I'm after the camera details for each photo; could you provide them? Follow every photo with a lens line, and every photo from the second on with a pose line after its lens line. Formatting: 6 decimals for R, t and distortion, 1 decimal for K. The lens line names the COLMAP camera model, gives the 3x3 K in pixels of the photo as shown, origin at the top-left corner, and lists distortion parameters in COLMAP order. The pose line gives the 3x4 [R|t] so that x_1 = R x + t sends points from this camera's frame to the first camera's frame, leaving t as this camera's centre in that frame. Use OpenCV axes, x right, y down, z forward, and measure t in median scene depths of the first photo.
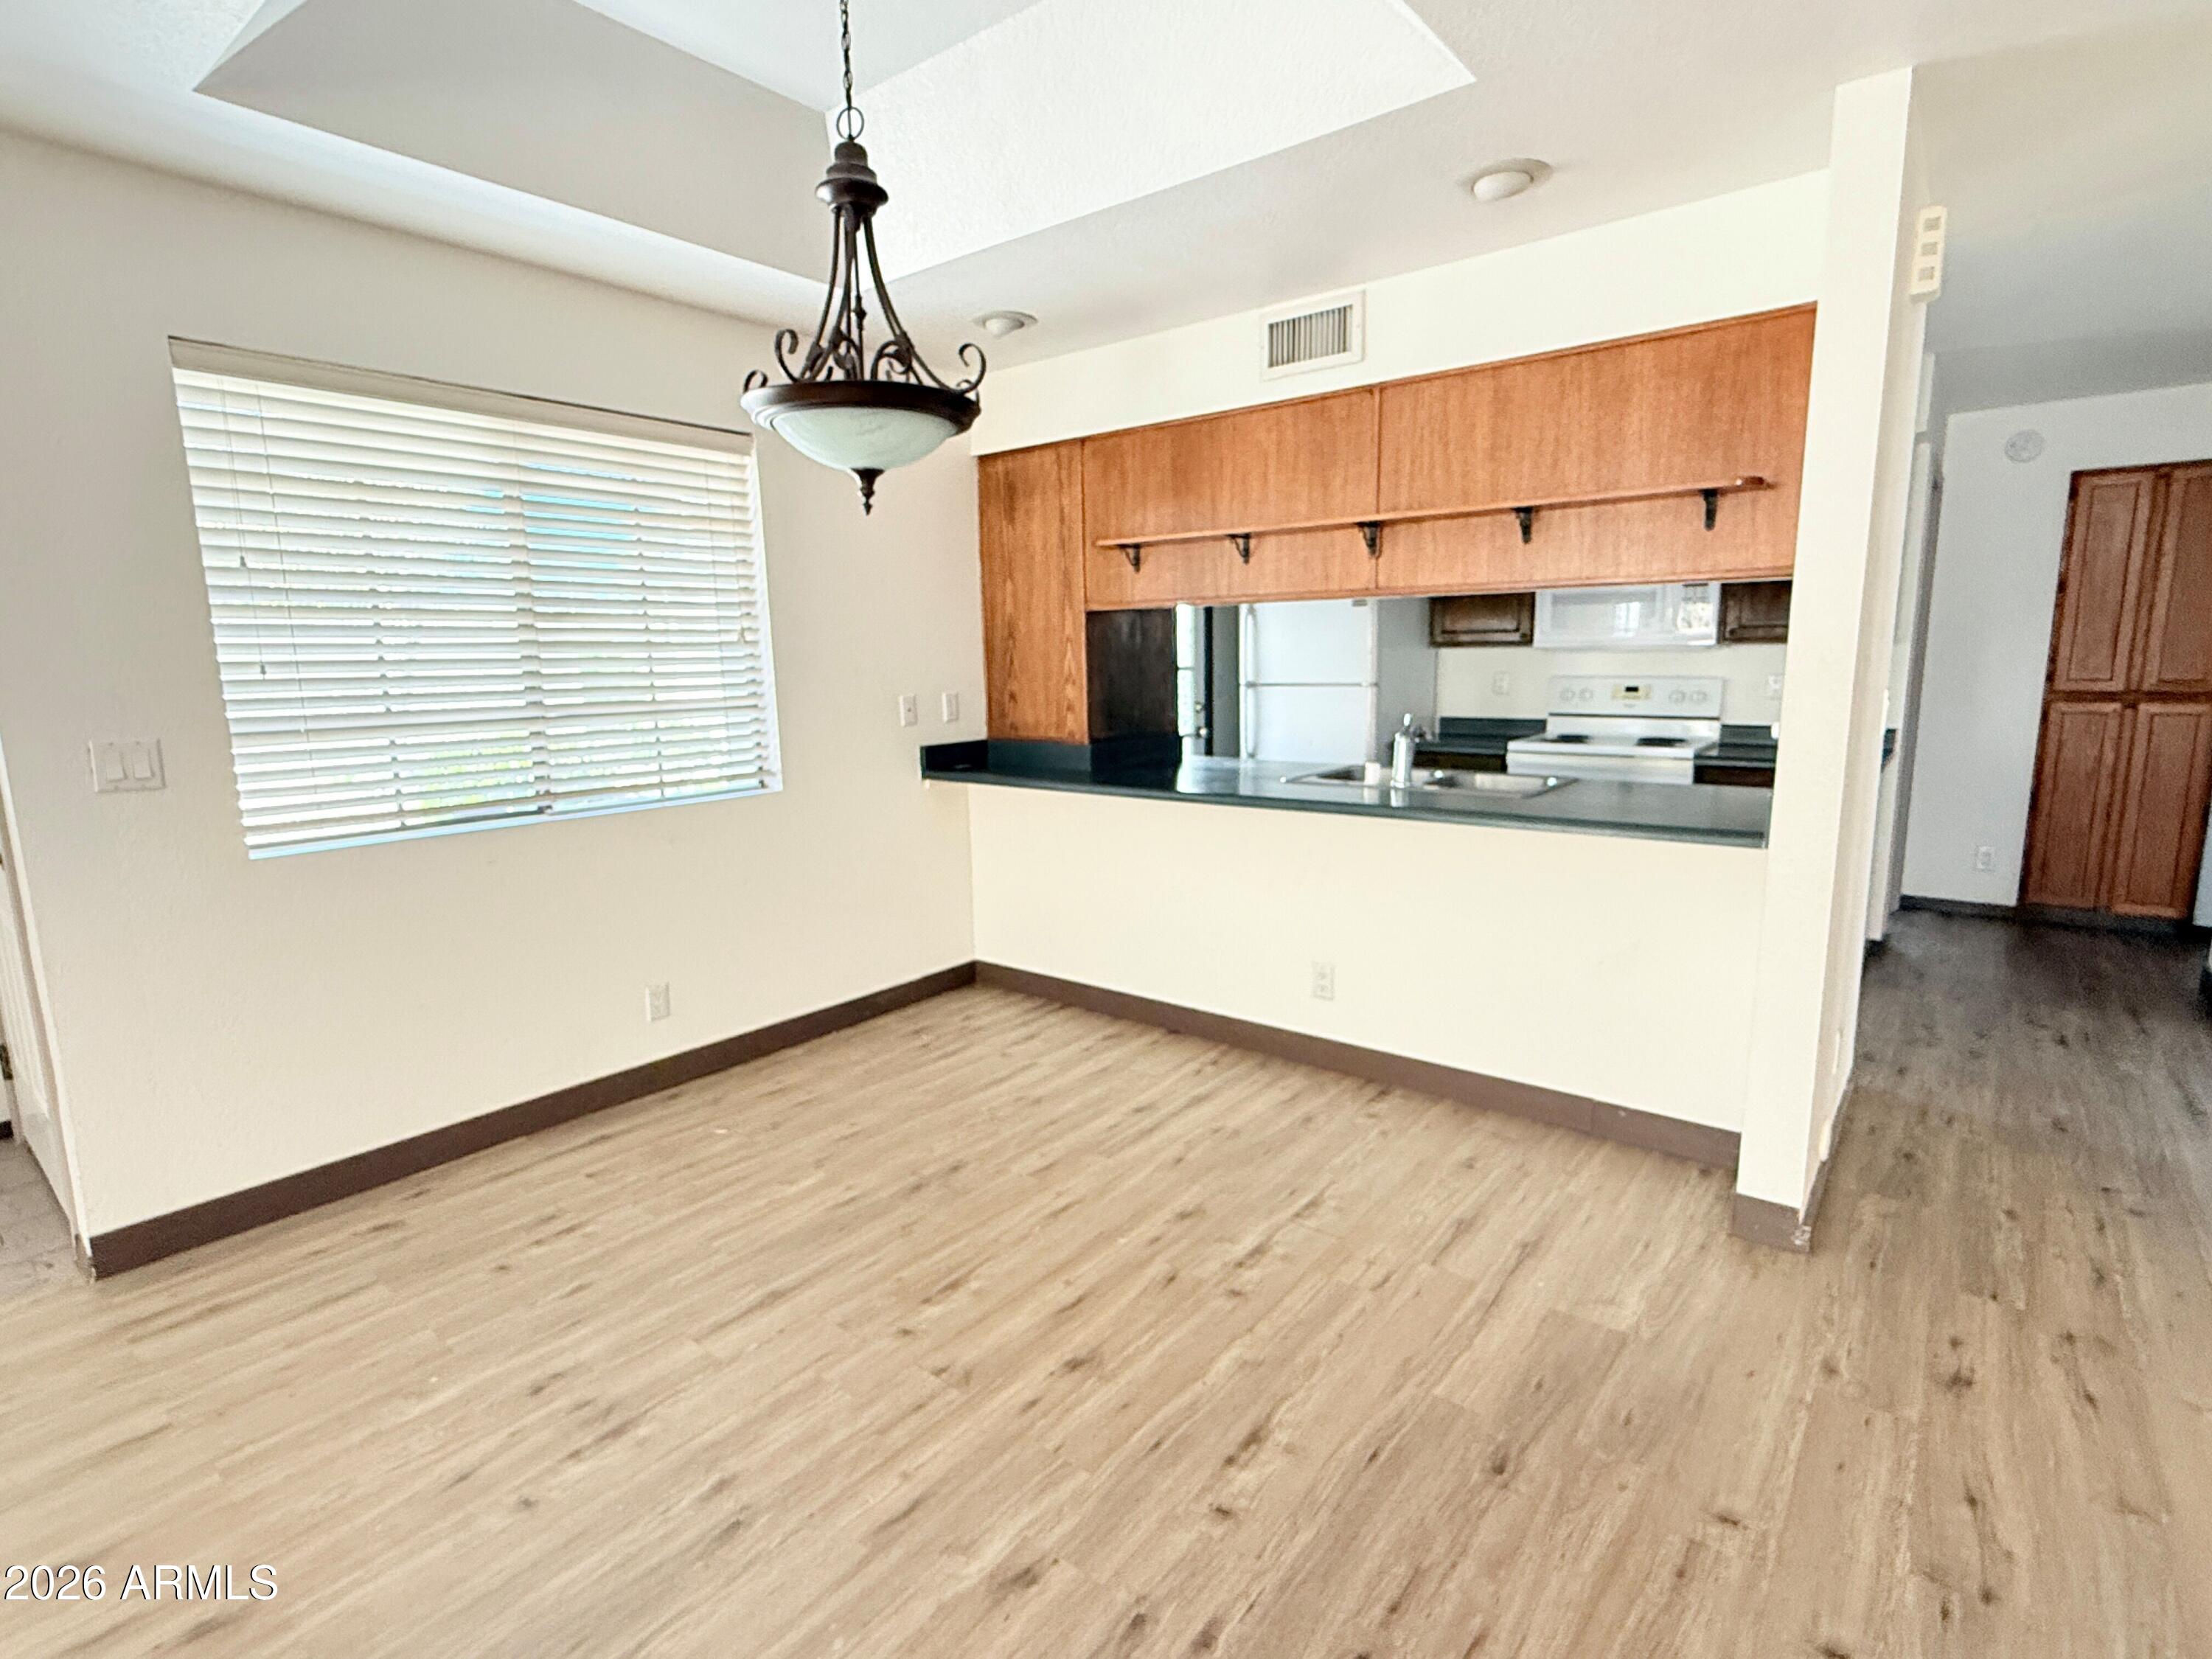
lens RADIAL K [[1080.9, 0, 1109.3], [0, 1080.9, 826.9], [0, 0, 1]] dist [-0.000272, -0.001920]
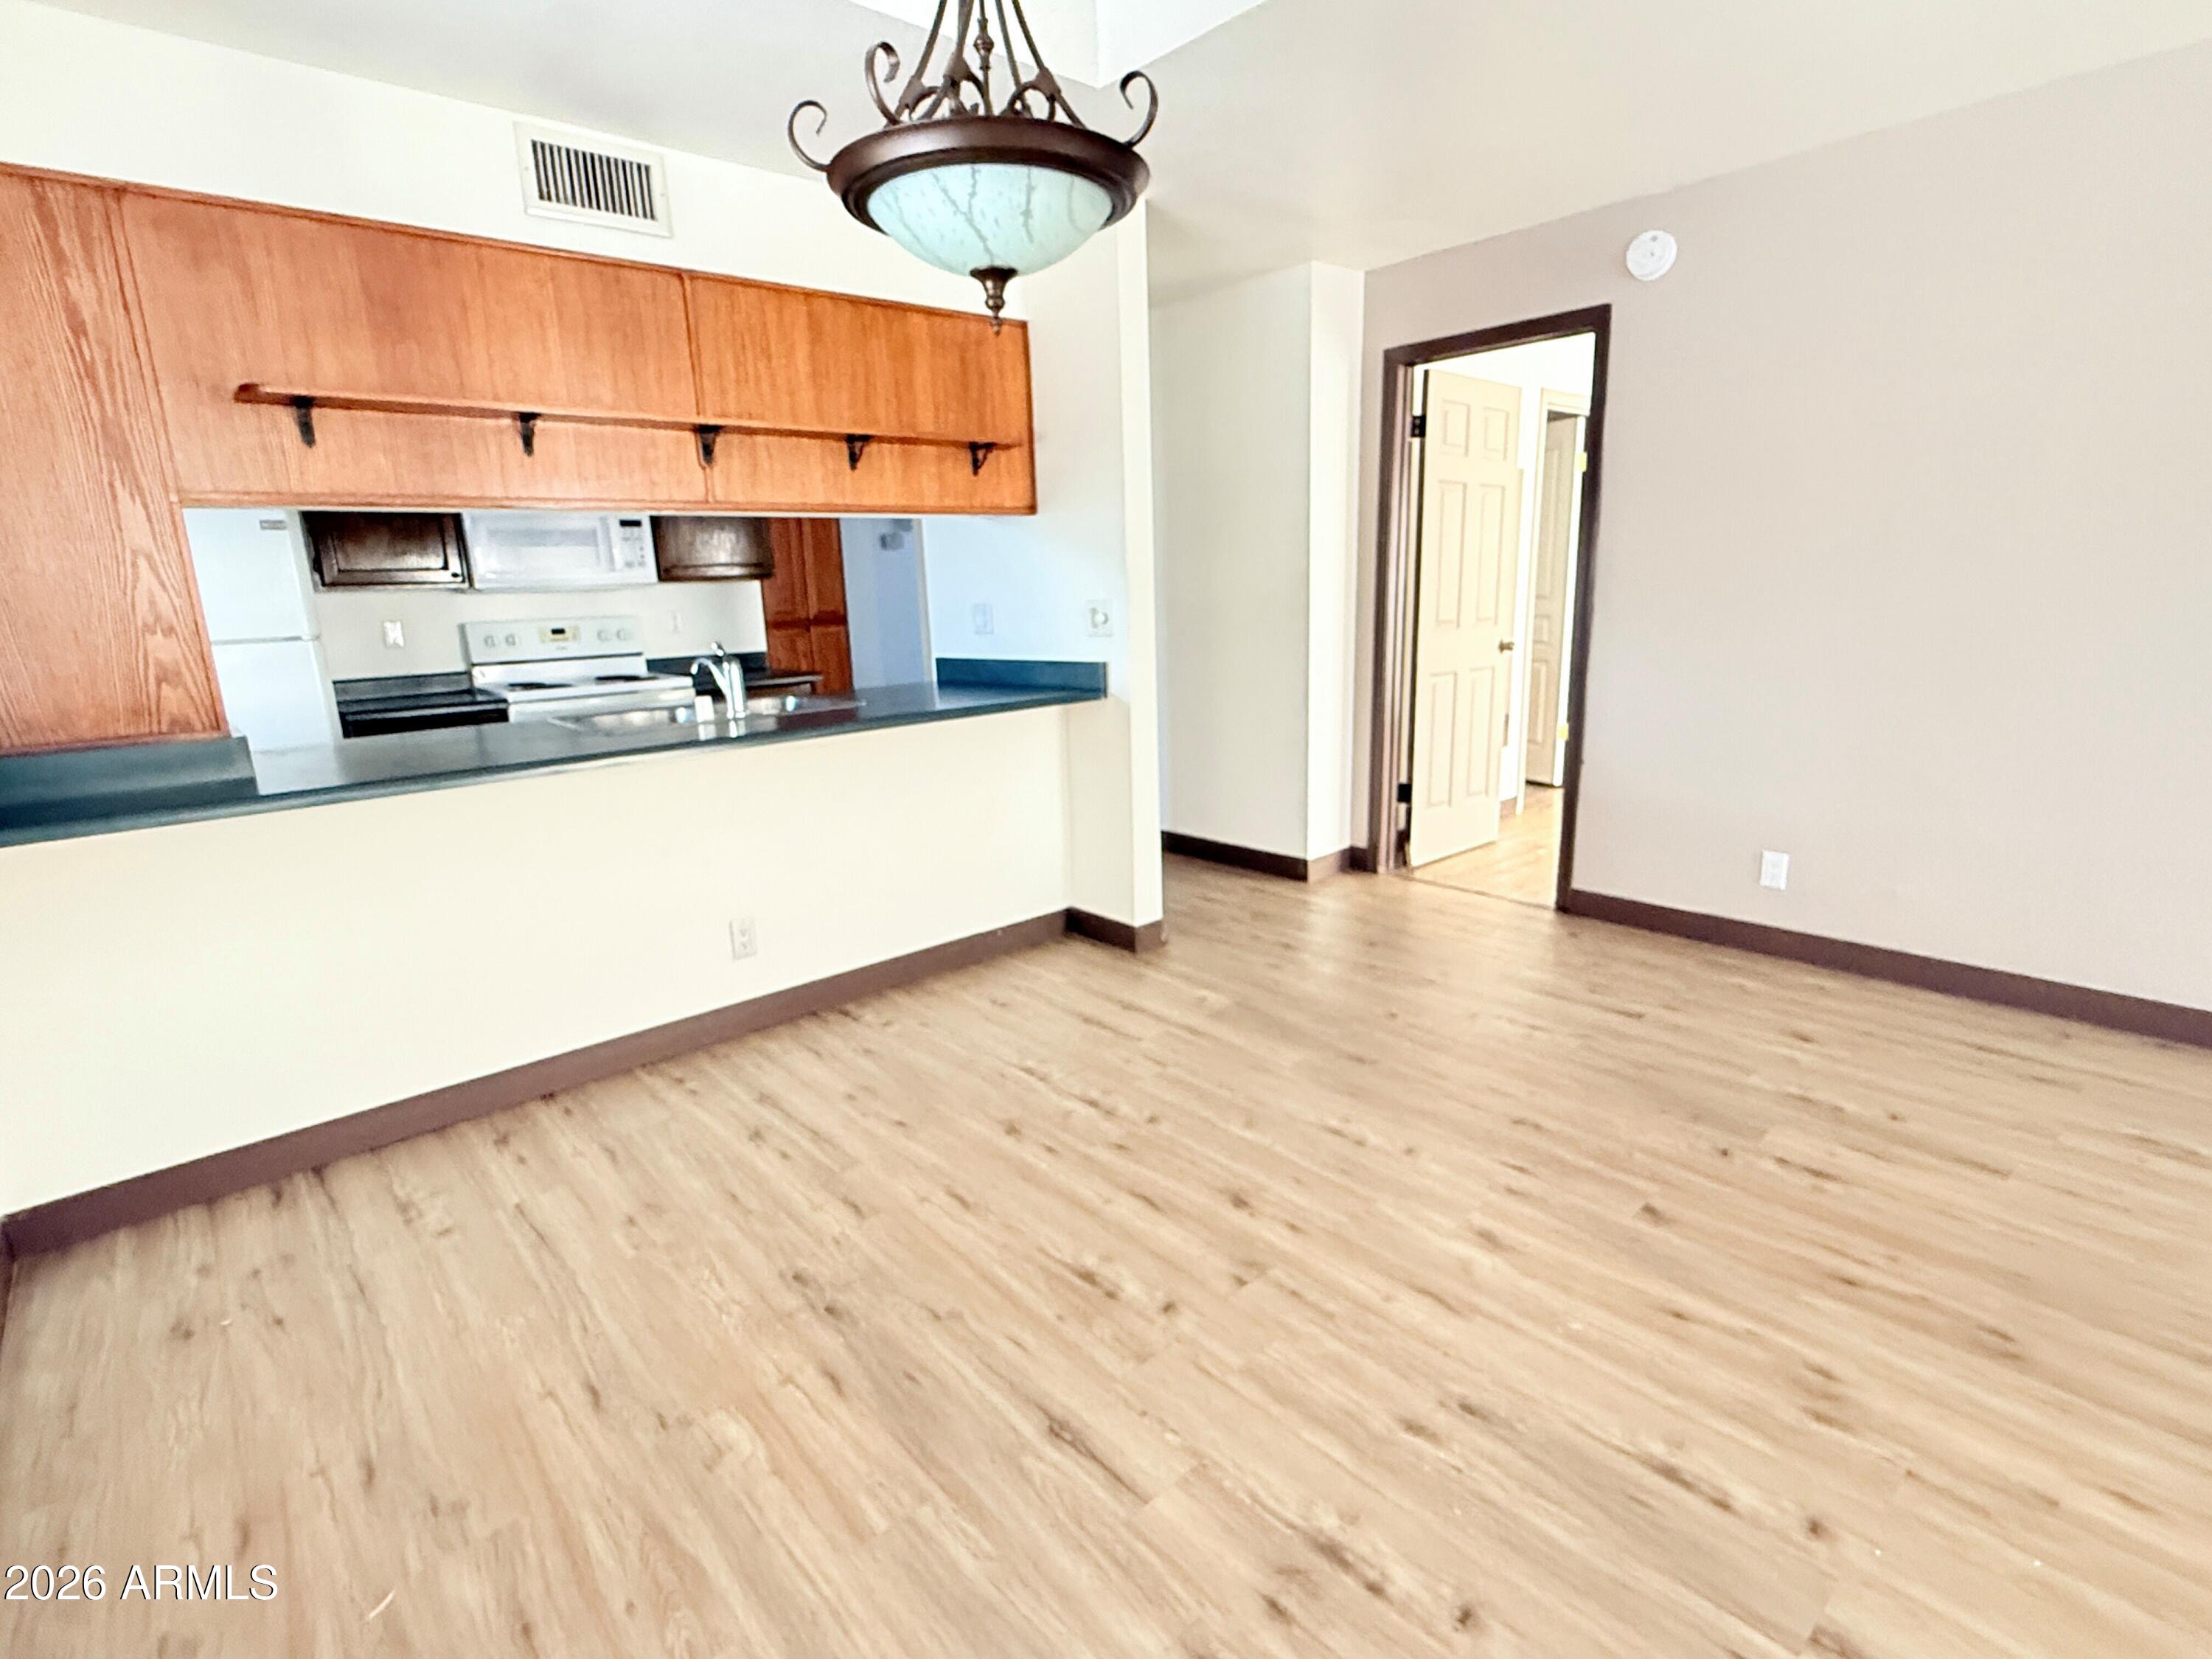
lens RADIAL K [[1080.9, 0, 1109.3], [0, 1080.9, 826.9], [0, 0, 1]] dist [-0.000272, -0.001920]
pose [[0.166619, -0.208837, 0.963652, -0.657196], [0.190858, 0.965661, 0.176273, -0.052884], [-0.967373, 0.154550, 0.200756, 0.549338]]
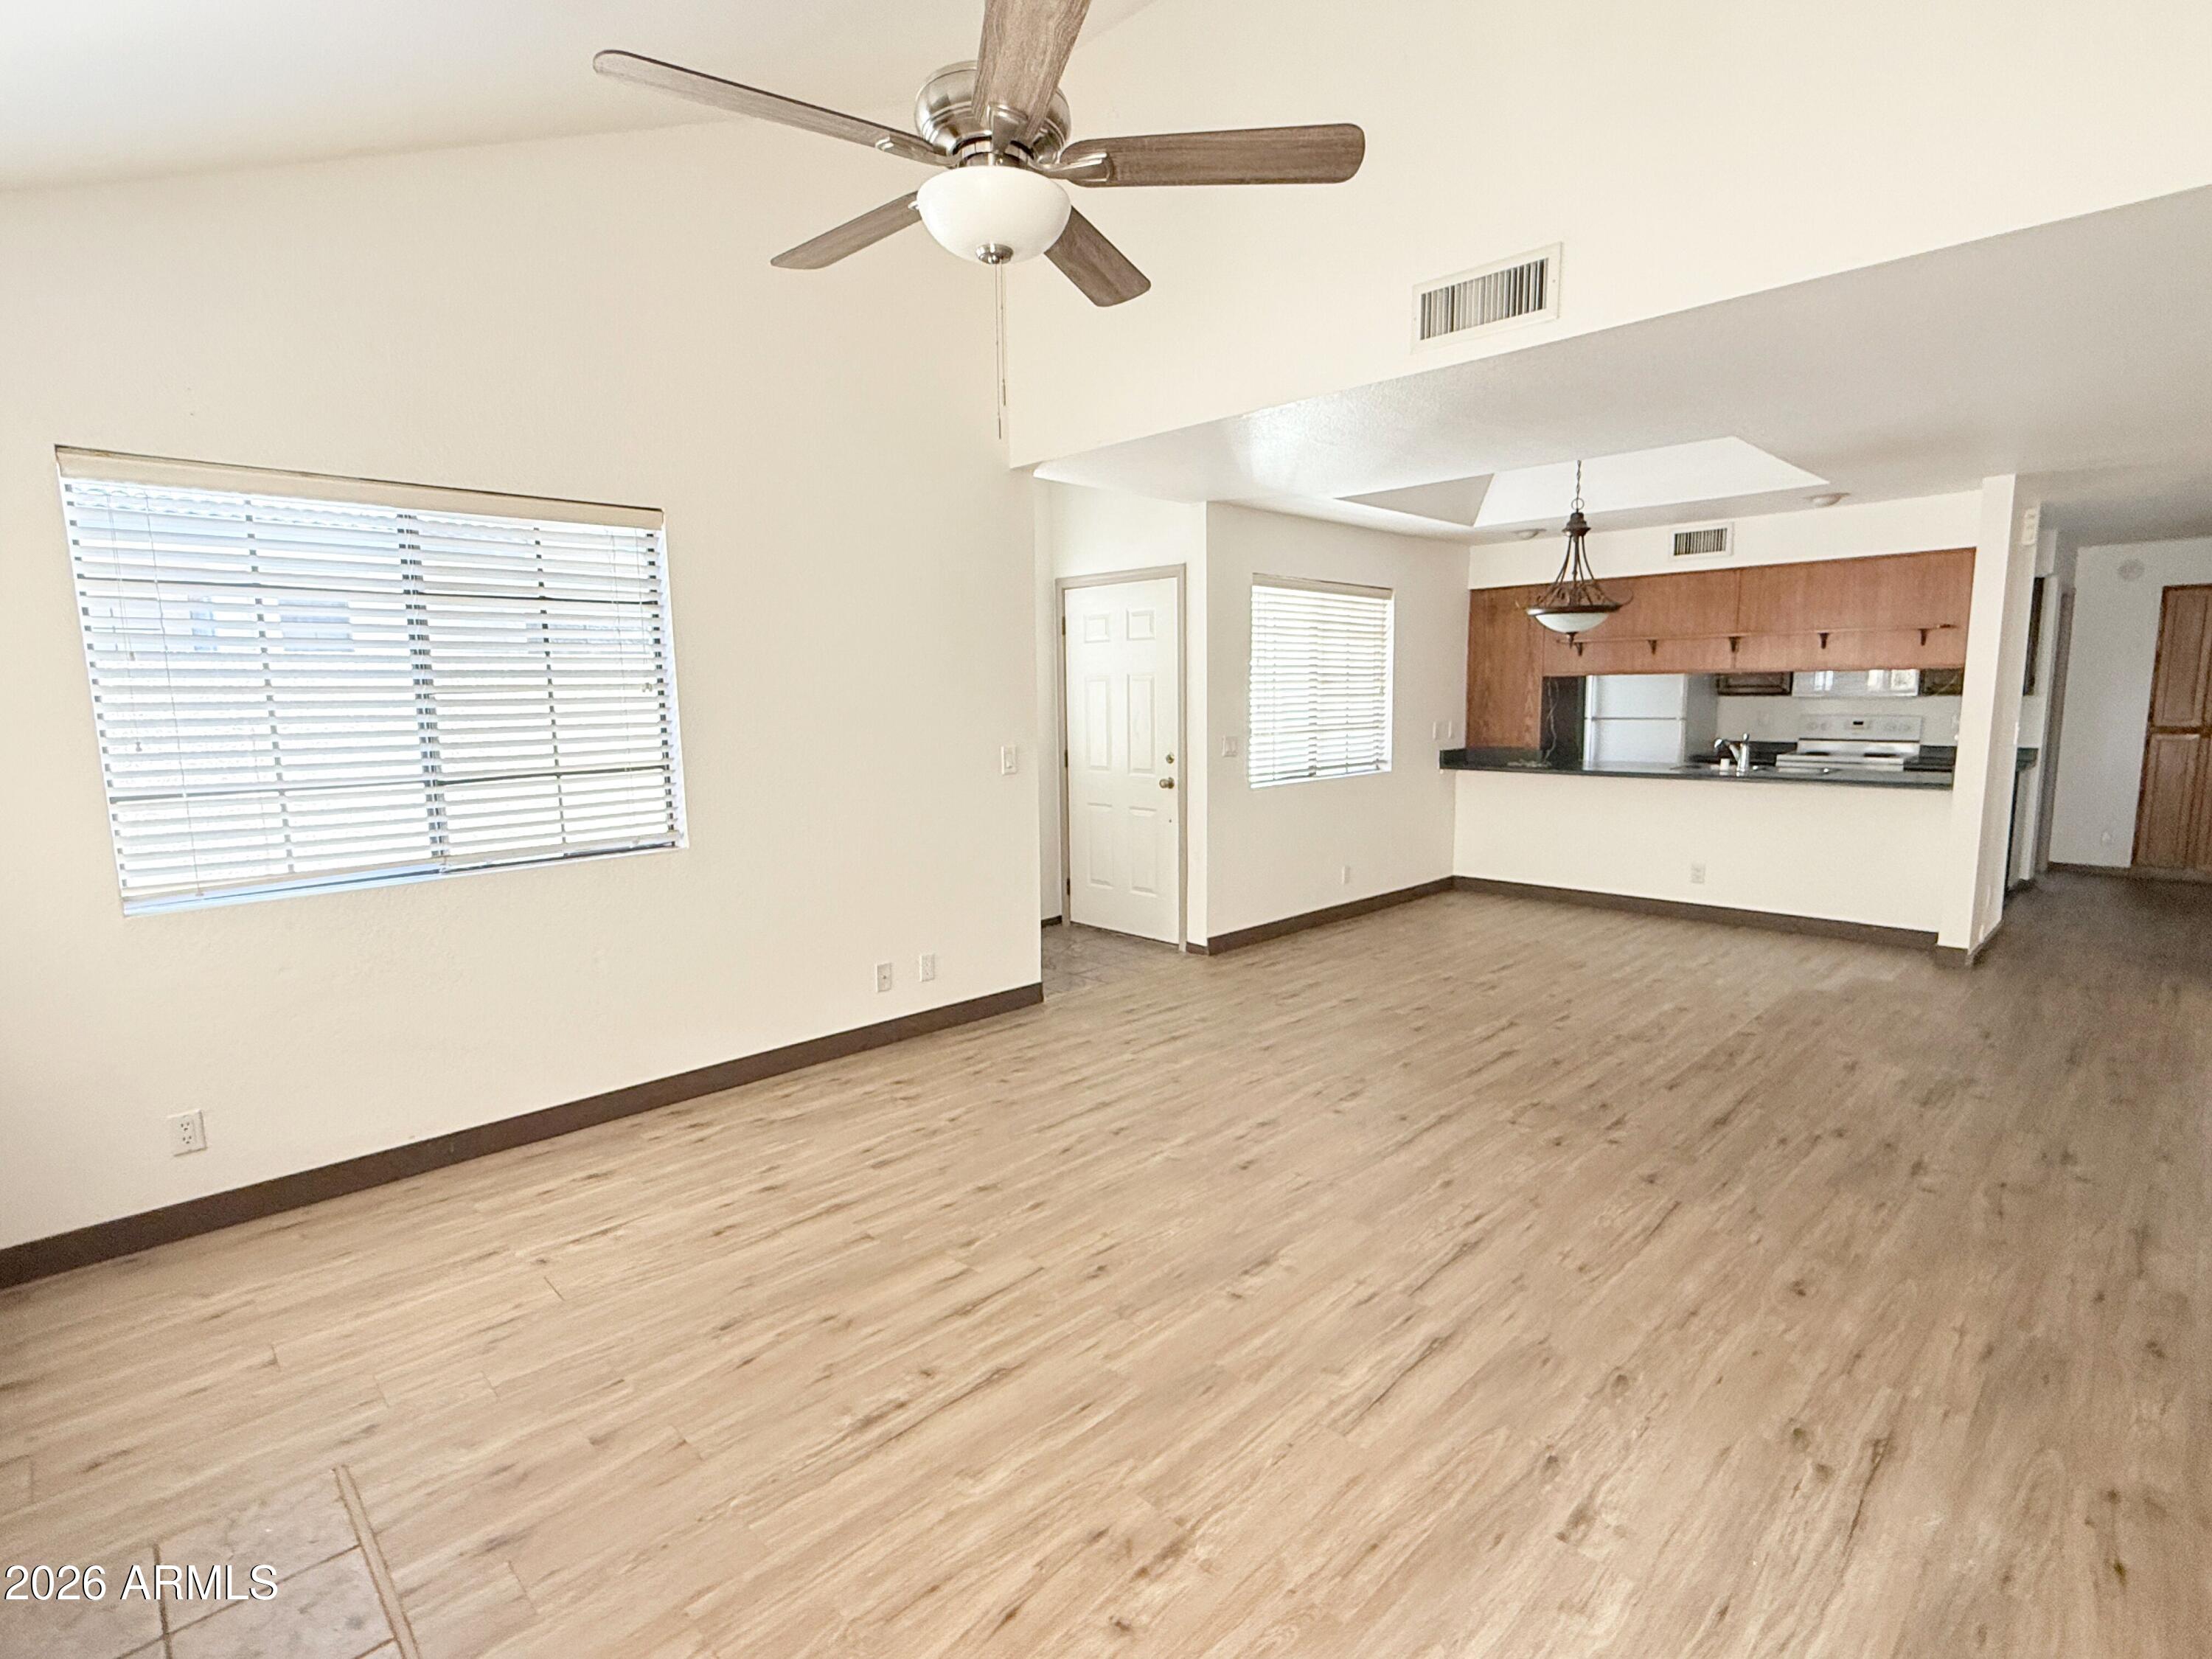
lens RADIAL K [[1073.7, 0, 1104.2], [0, 1073.7, 831.9], [0, 0, 1]] dist [-0.000490, -0.000108]
pose [[0.992644, 0.019922, -0.119422, -0.668026], [-0.023325, 0.999359, -0.027159, 0.158727], [0.118804, 0.029745, 0.992472, -1.088056]]
